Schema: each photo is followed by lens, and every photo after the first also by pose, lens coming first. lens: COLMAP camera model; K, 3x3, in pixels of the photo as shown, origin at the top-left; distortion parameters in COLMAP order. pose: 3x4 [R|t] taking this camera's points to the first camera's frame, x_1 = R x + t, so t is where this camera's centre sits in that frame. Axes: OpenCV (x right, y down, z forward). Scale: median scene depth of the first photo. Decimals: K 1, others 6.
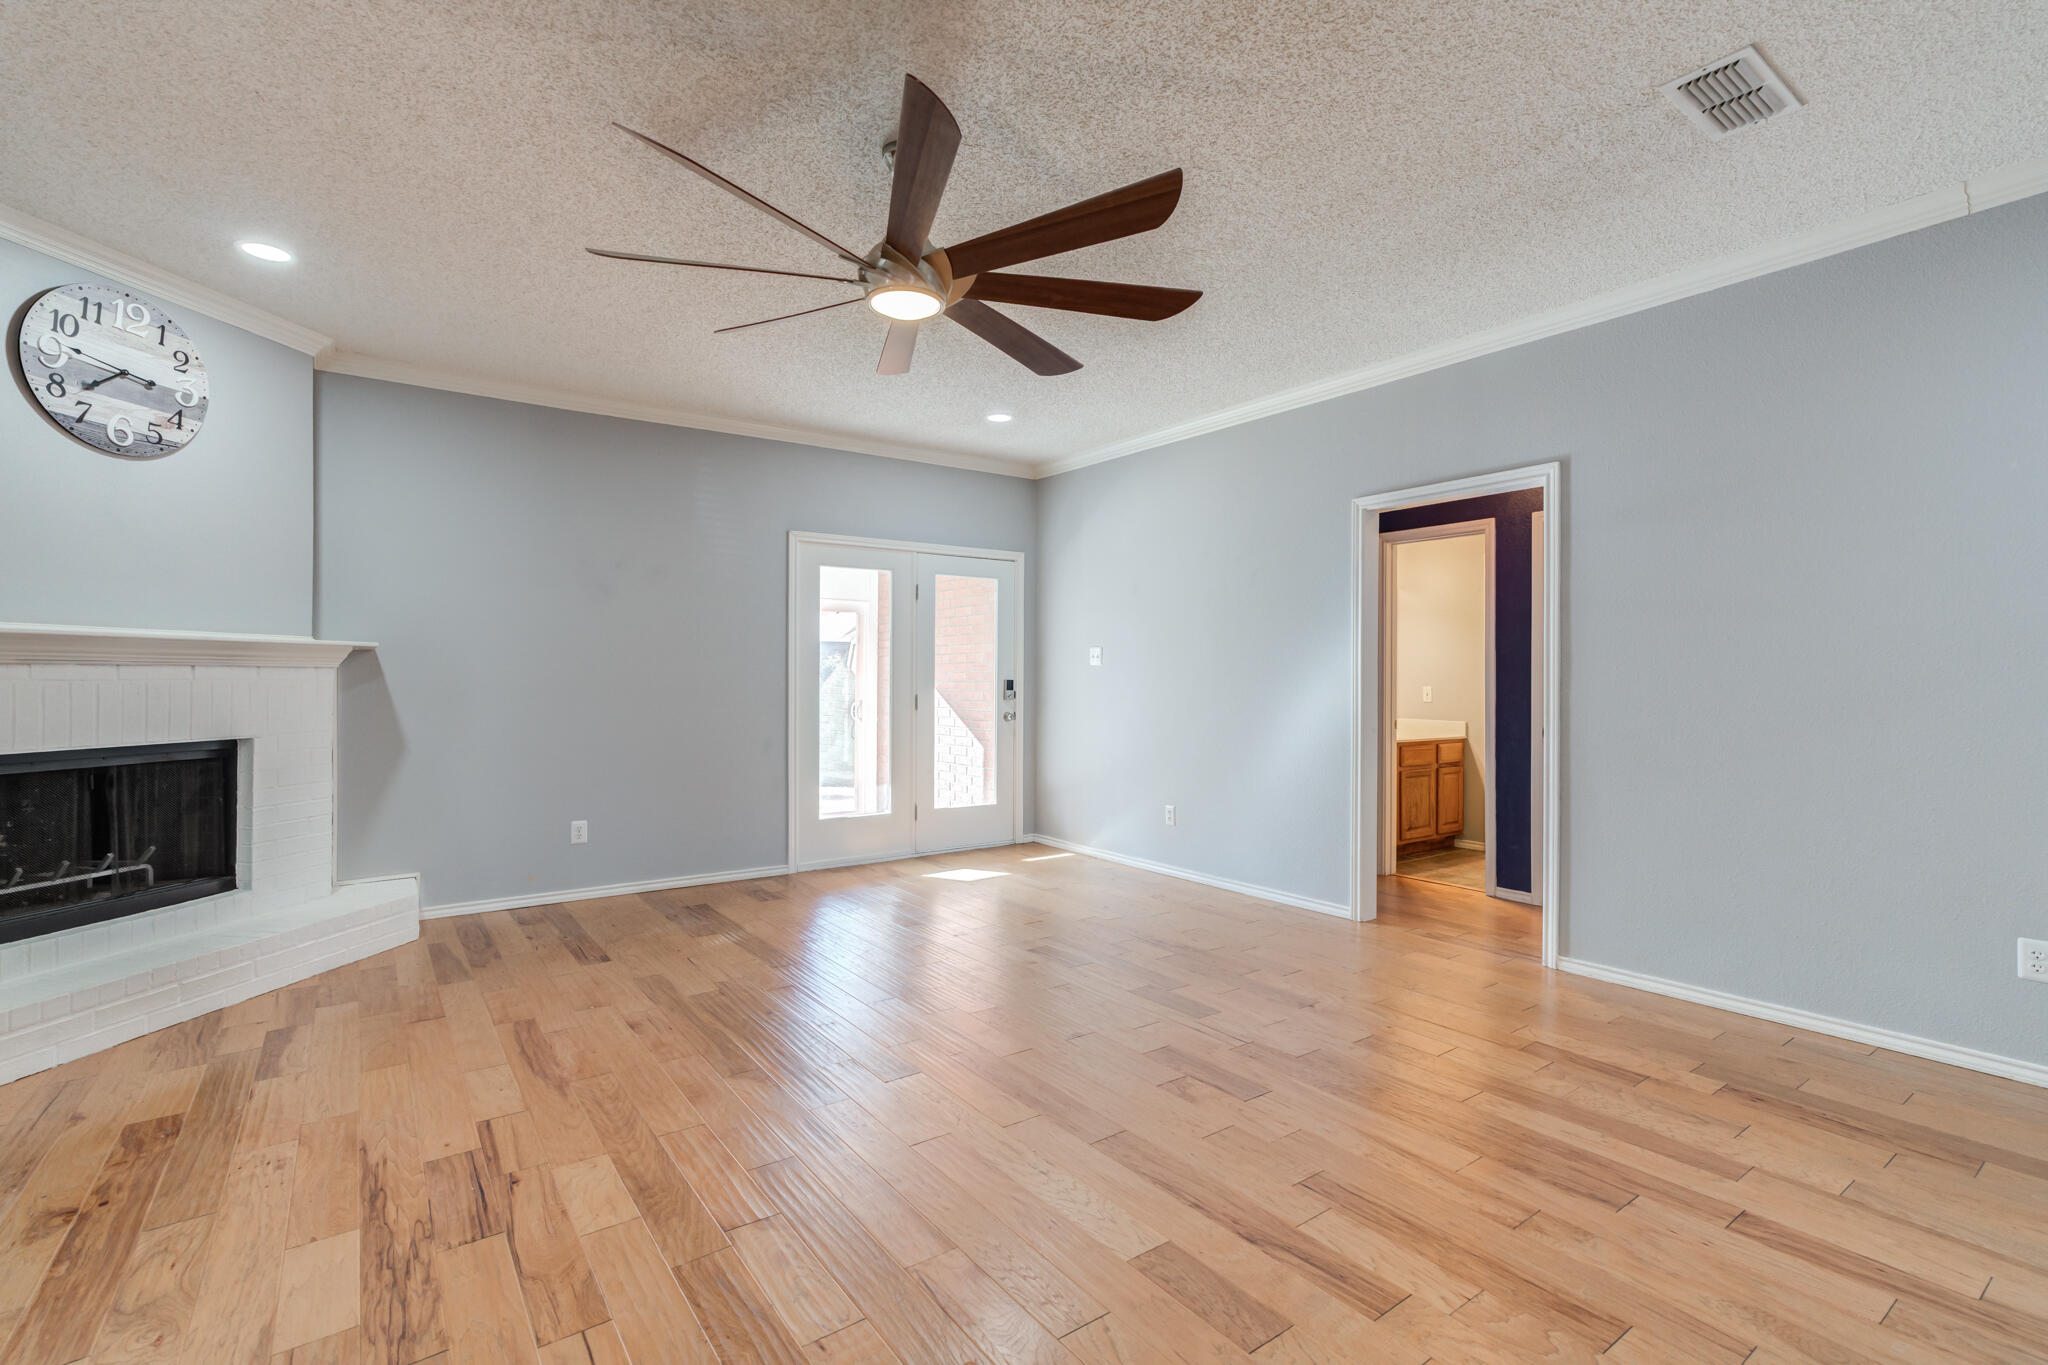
lens RADIAL K [[927.7, 0, 1023.8], [0, 927.7, 684.4], [0, 0, 1]] dist [-0.012613, 0.008398]
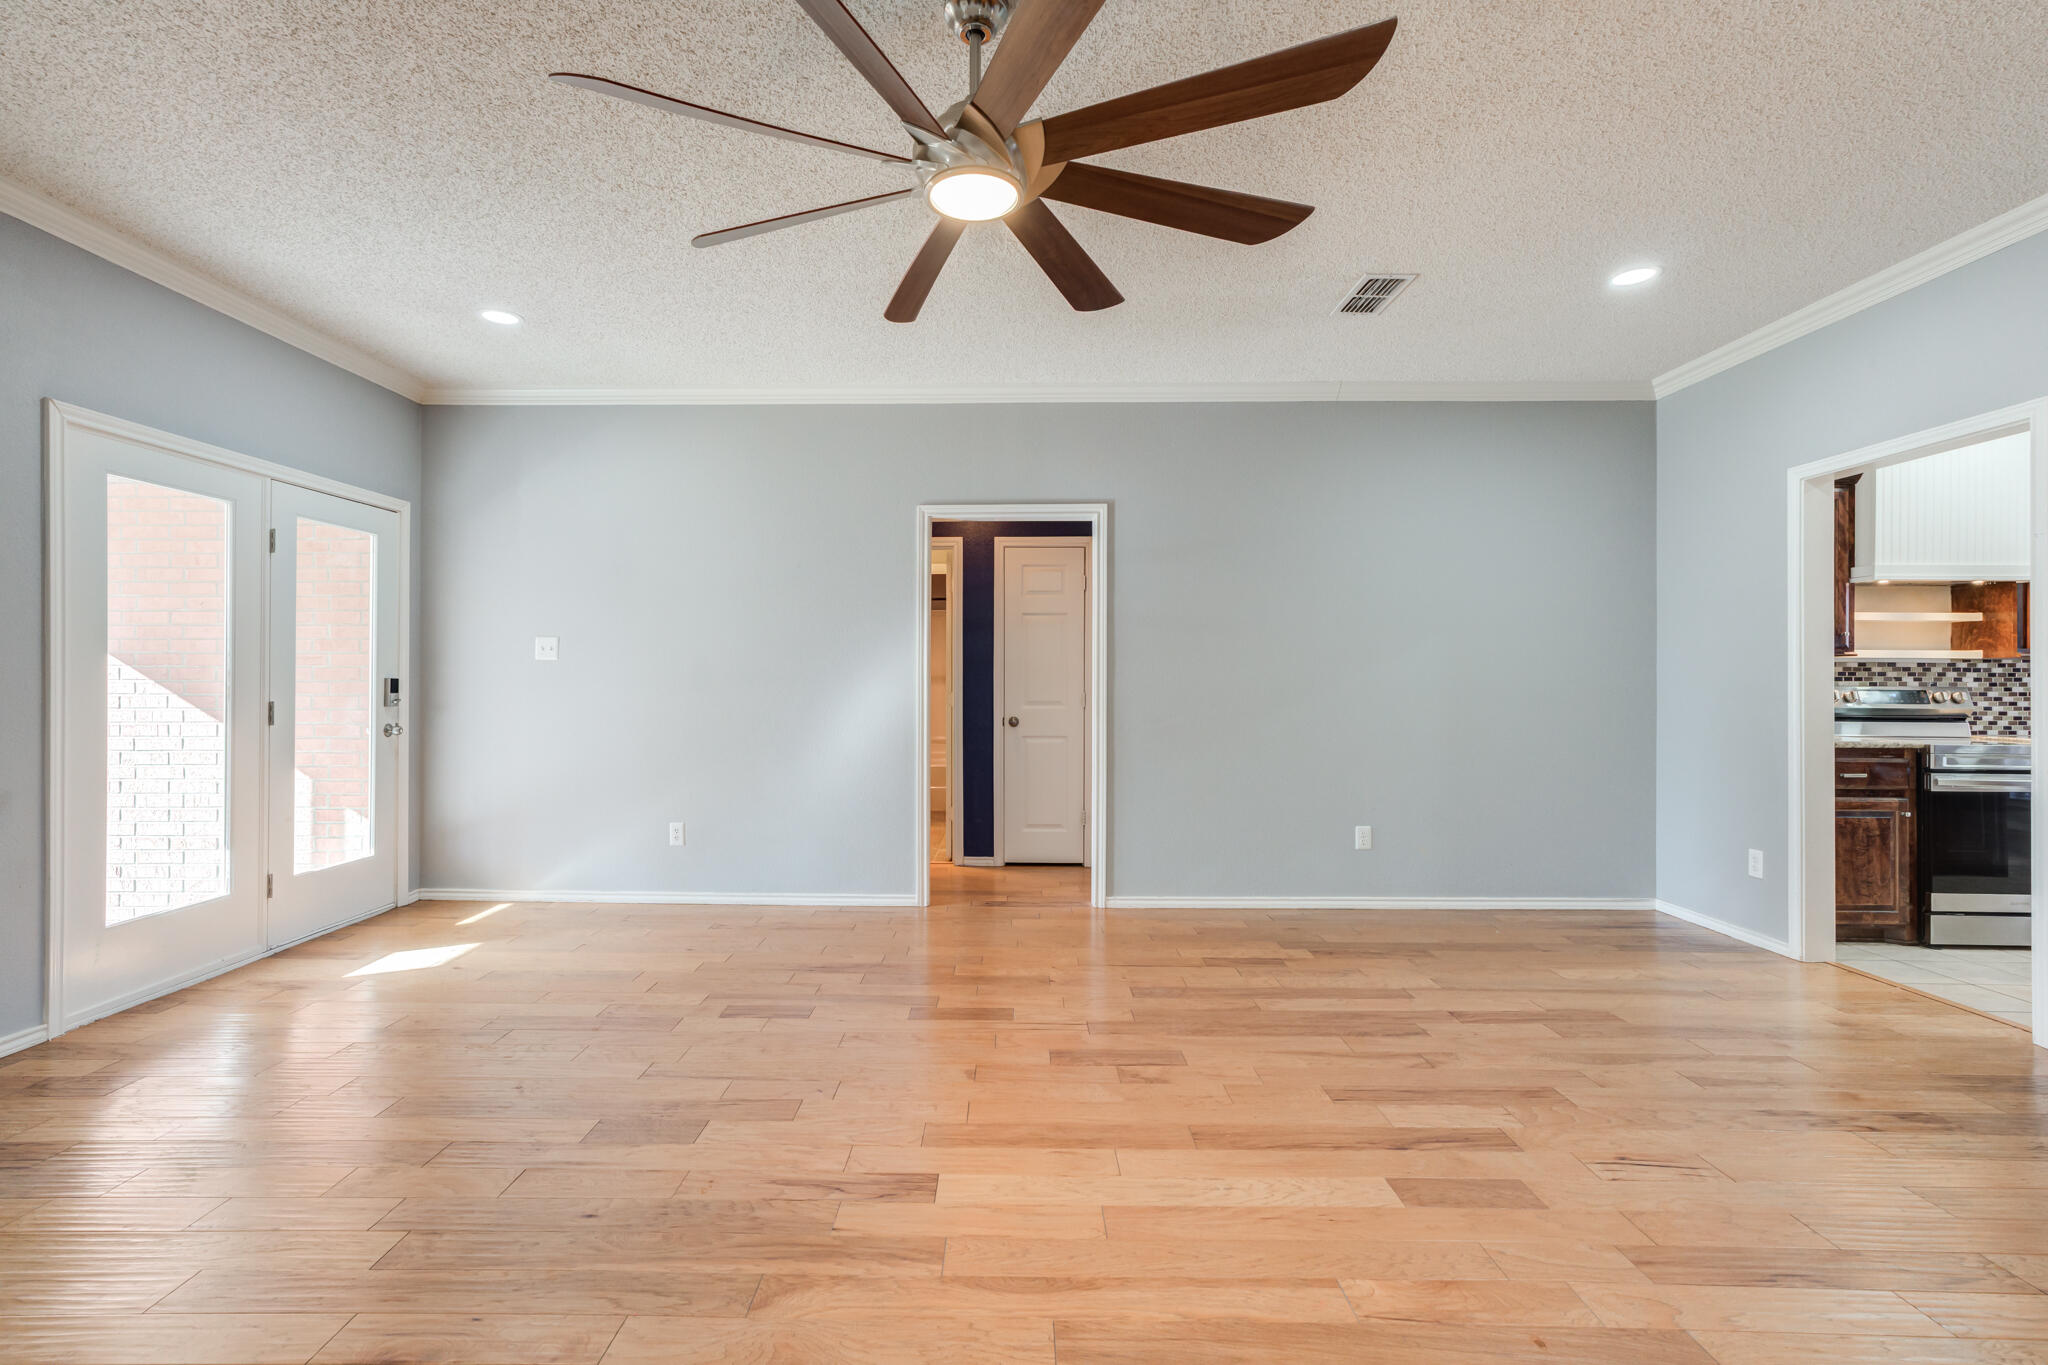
lens RADIAL K [[927.7, 0, 990.2], [0, 927.7, 689.0], [0, 0, 1]] dist [-0.012613, 0.008398]
pose [[0.607224, -0.009492, 0.794474, -0.568436], [0.004338, 0.999953, 0.008631, -0.001297], [-0.794518, -0.001795, 0.607237, 0.391701]]
